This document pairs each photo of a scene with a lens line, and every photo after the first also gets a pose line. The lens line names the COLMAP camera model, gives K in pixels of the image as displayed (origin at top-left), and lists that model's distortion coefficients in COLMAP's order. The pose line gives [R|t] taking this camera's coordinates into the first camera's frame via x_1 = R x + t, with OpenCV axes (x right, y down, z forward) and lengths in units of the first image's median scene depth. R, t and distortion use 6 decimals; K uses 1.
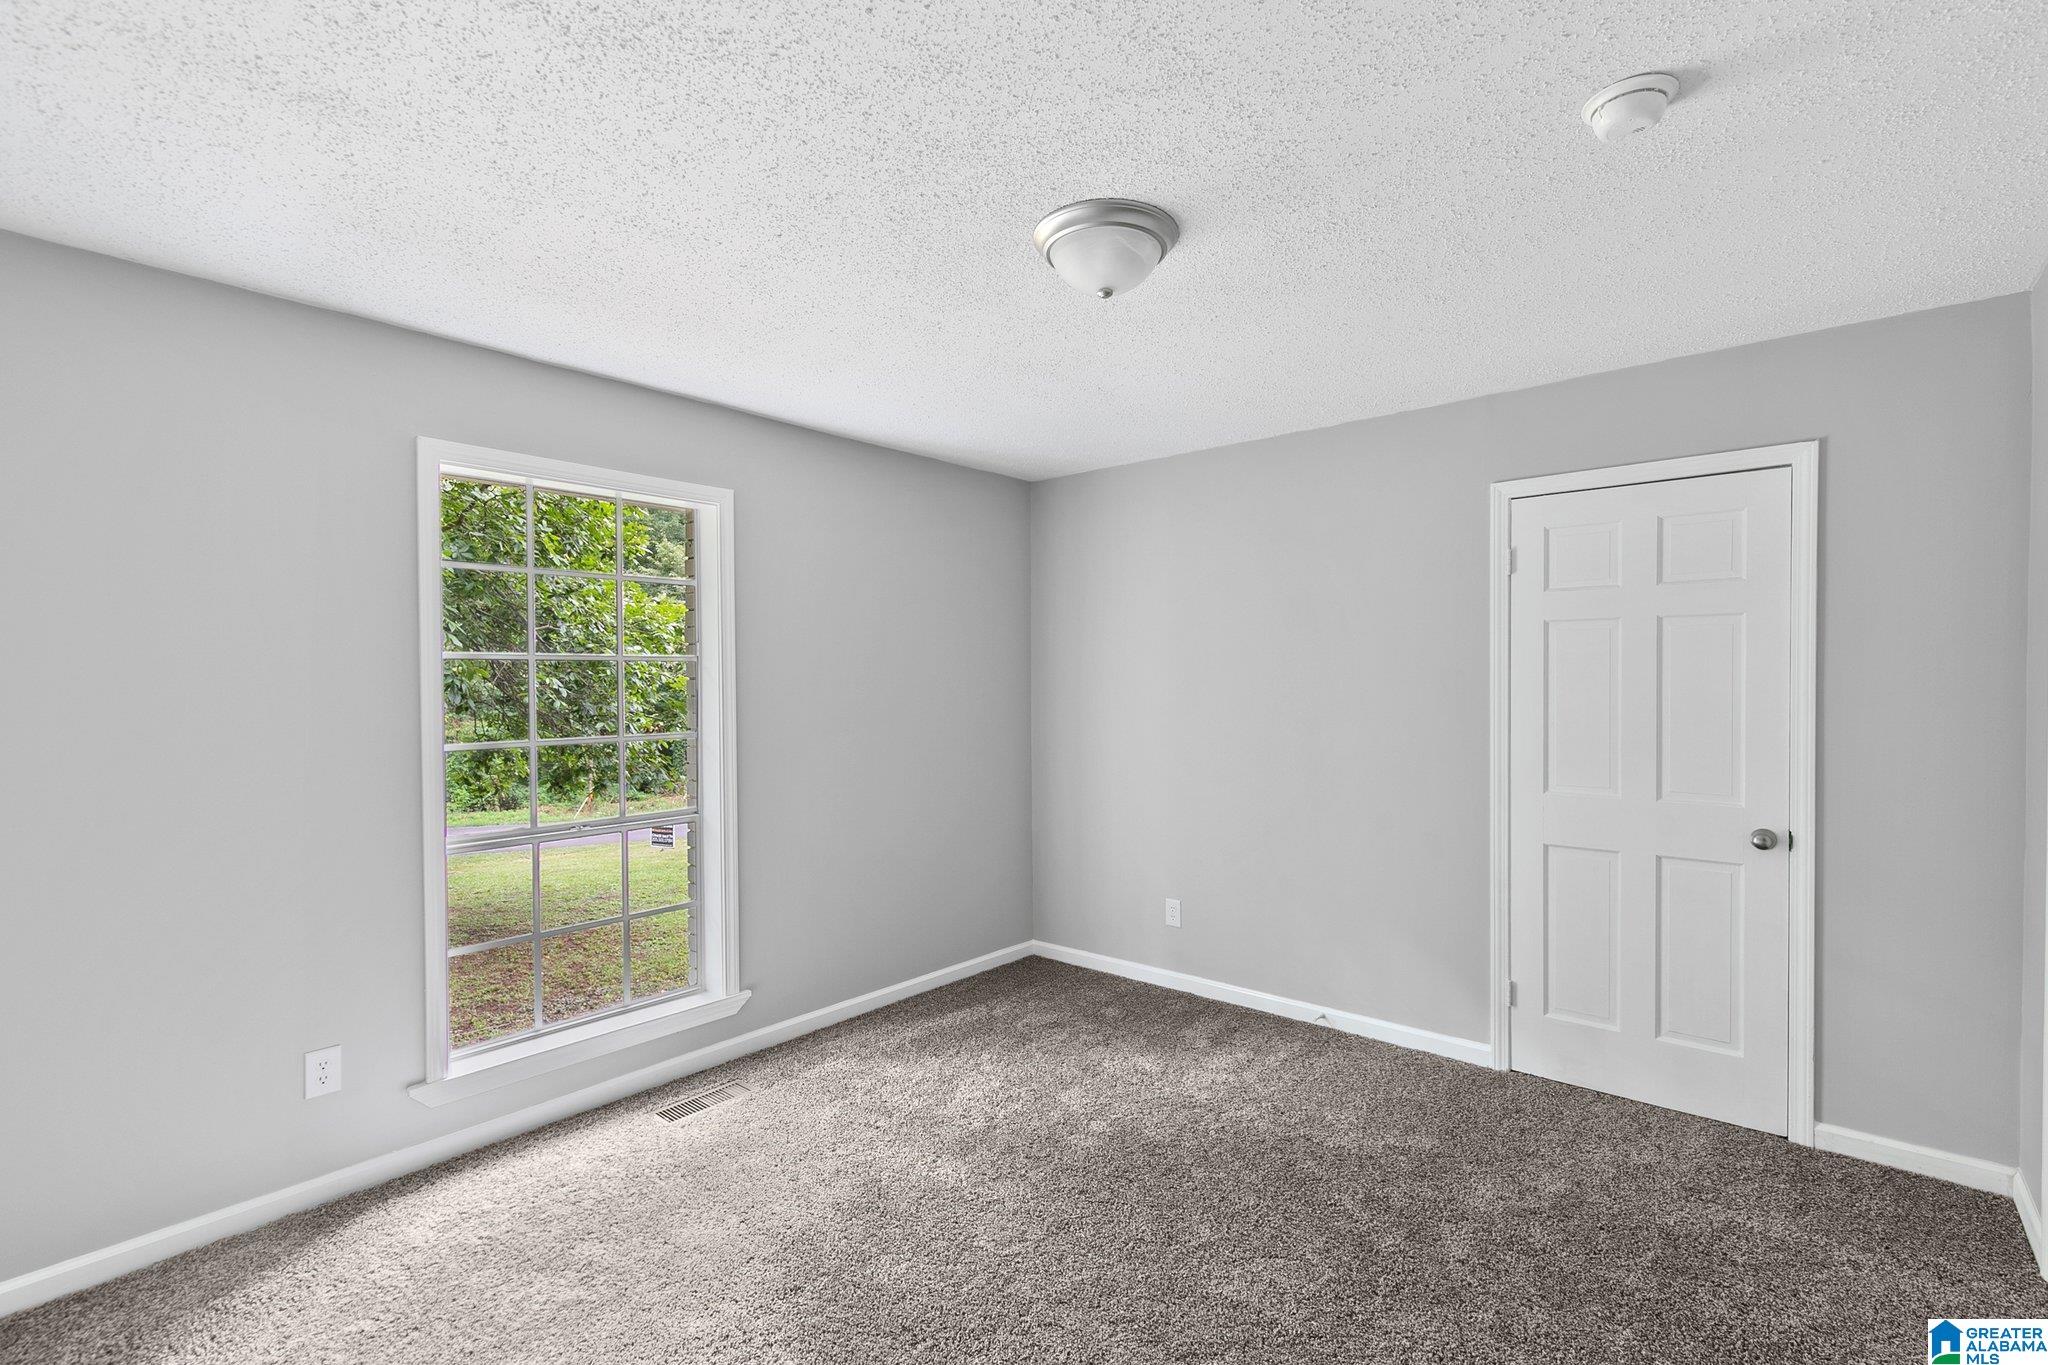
lens RADIAL K [[917.5, 0, 1033.0], [0, 917.5, 685.1], [0, 0, 1]] dist [0.010322, -0.000439]
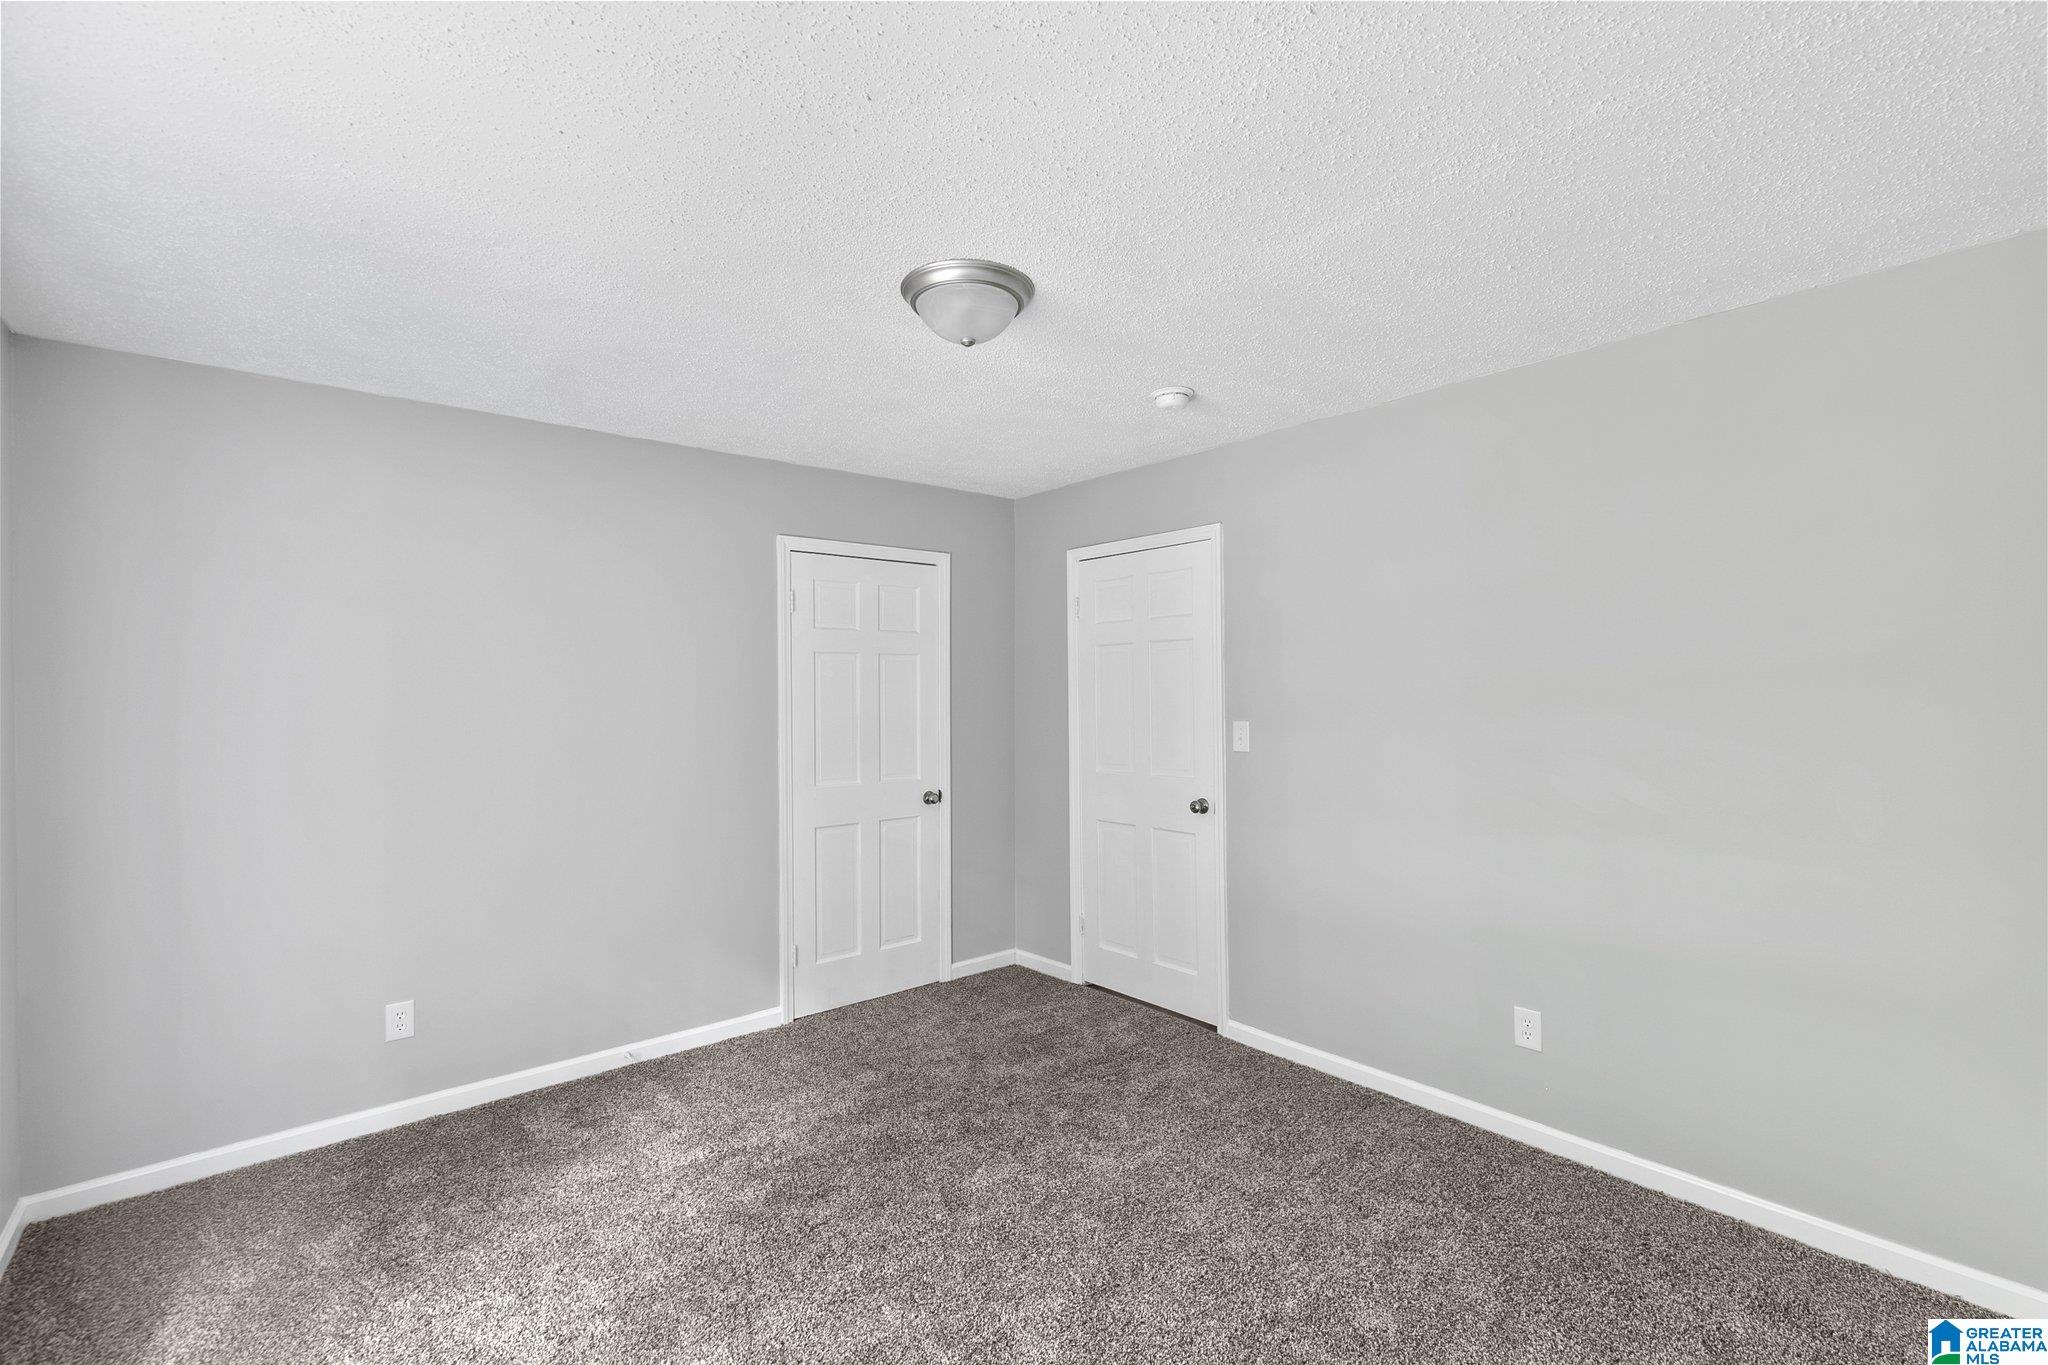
lens RADIAL K [[917.5, 0, 1033.2], [0, 917.5, 682.9], [0, 0, 1]] dist [0.010322, -0.000439]
pose [[0.167095, 0.008277, 0.985906, -0.627052], [0.012555, 0.999866, -0.010522, -0.009943], [-0.985861, 0.014137, 0.166968, 0.477789]]
